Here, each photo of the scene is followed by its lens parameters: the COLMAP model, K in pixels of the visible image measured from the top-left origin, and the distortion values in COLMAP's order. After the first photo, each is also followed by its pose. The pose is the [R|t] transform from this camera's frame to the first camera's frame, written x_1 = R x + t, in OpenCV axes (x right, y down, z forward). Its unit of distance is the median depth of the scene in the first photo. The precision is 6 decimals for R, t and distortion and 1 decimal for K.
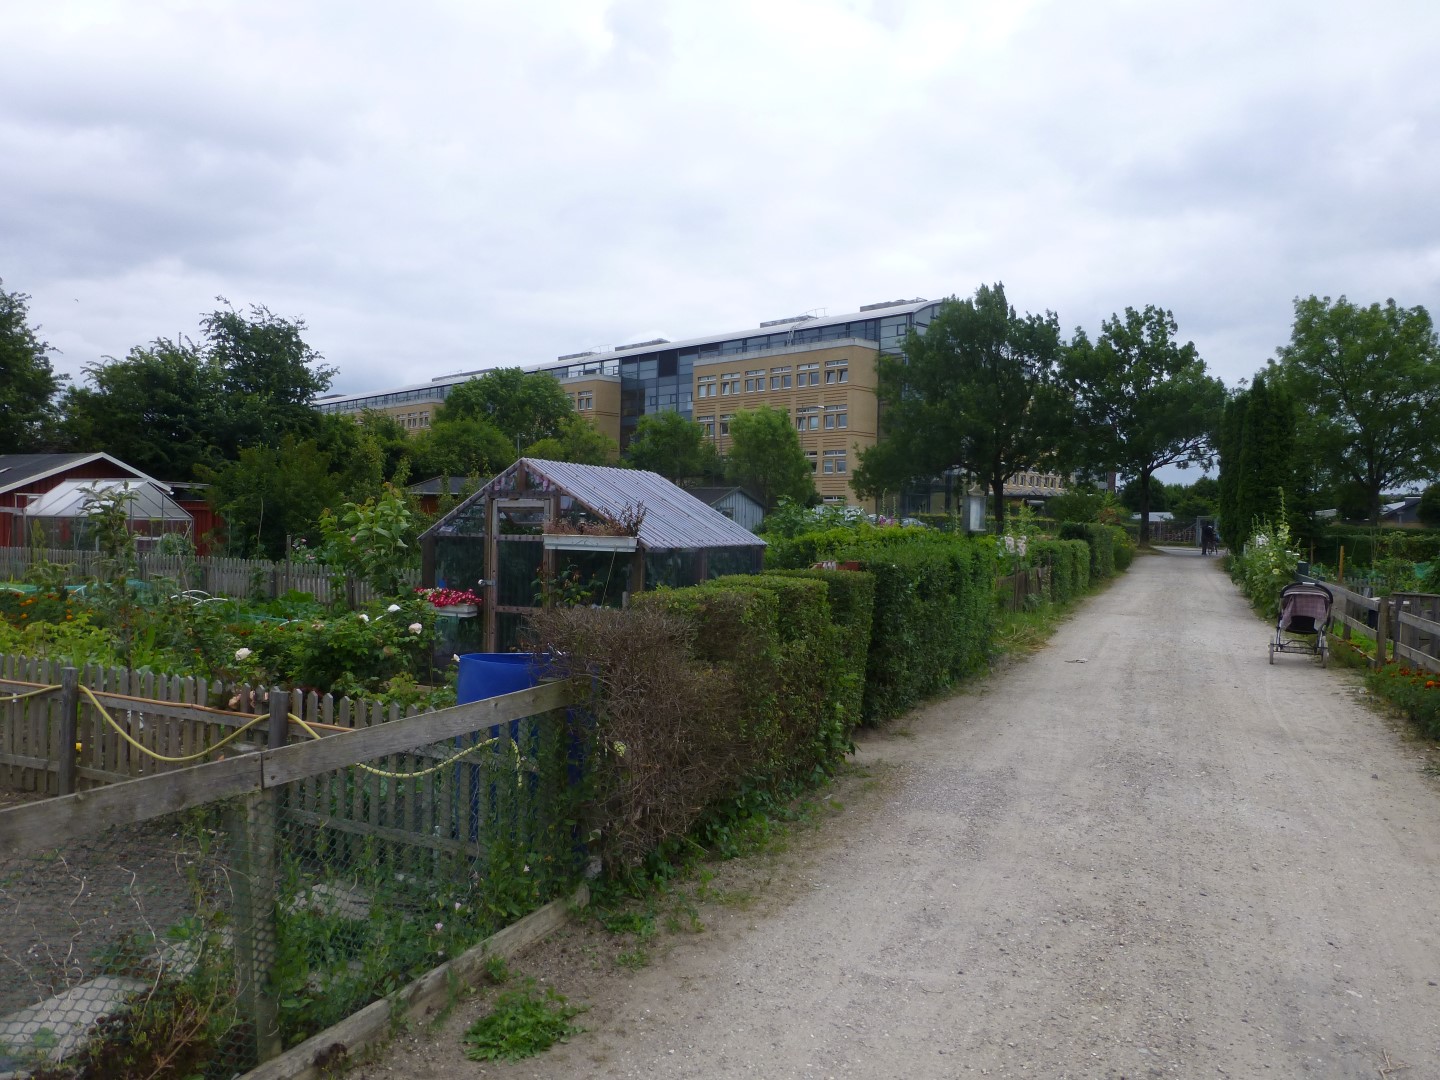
lens RADIAL K [[1044.3, 0, 720.0], [0, 1044.3, 540.0], [0, 0, 1]] dist [-0.038710, -0.010282]
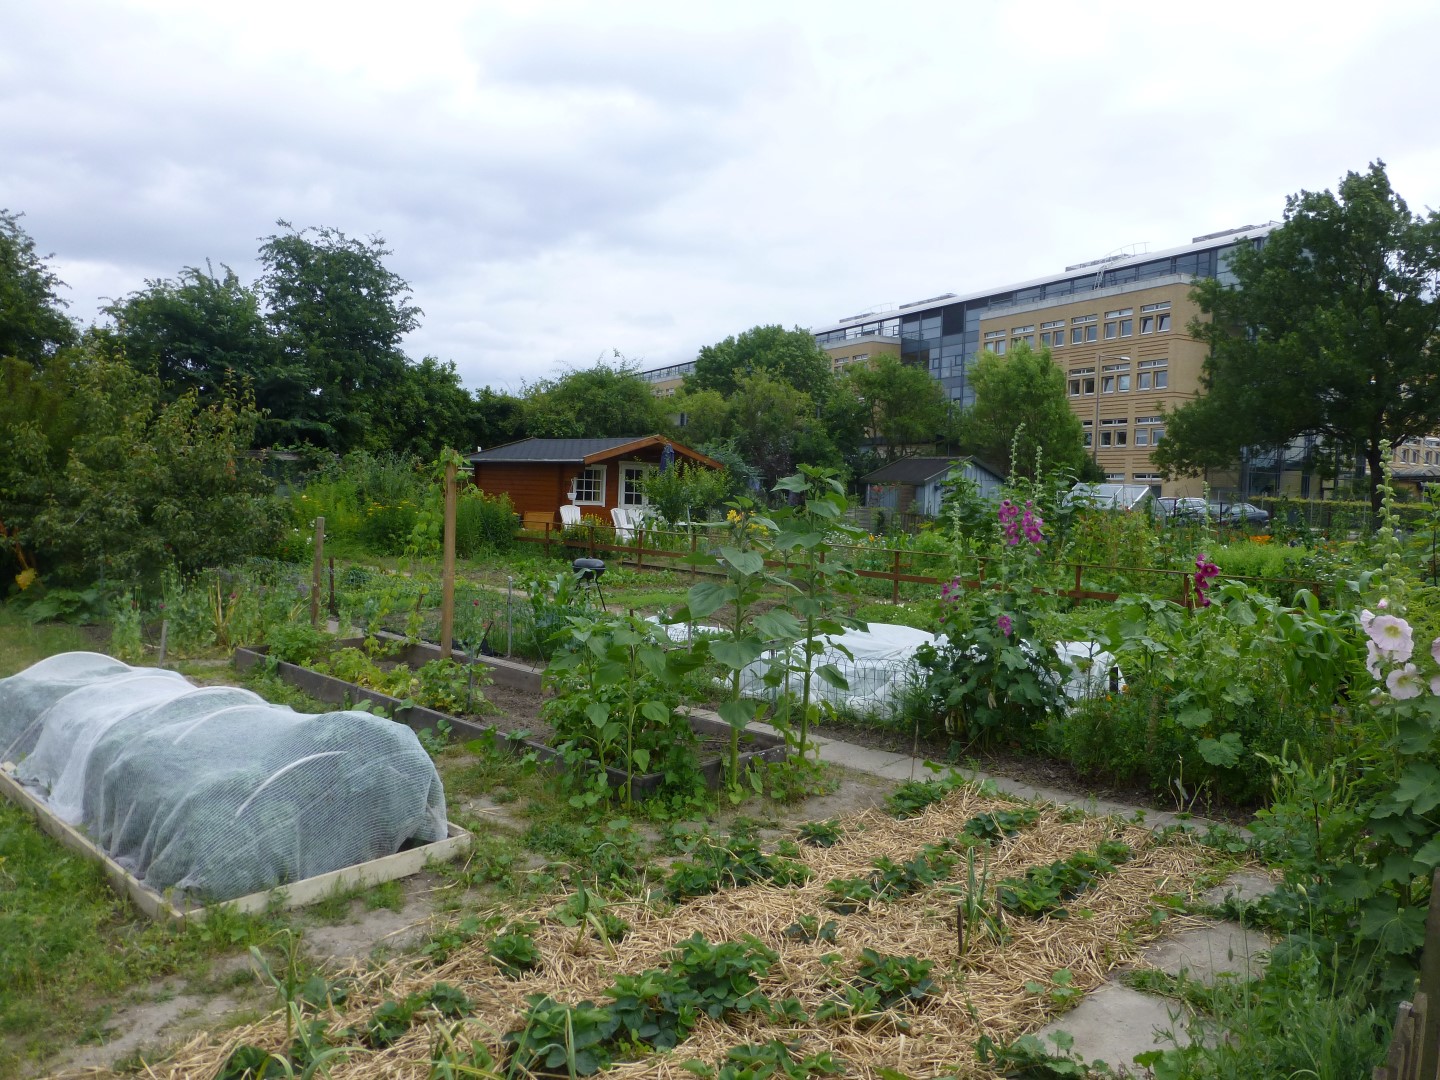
lens RADIAL K [[1044.3, 0, 720.0], [0, 1044.3, 540.0], [0, 0, 1]] dist [-0.038710, -0.010282]
pose [[0.952017, 0.026333, -0.304910, 0.037738], [-0.020290, 0.999530, 0.022972, -0.003433], [0.305371, -0.015683, 0.952104, 0.135093]]
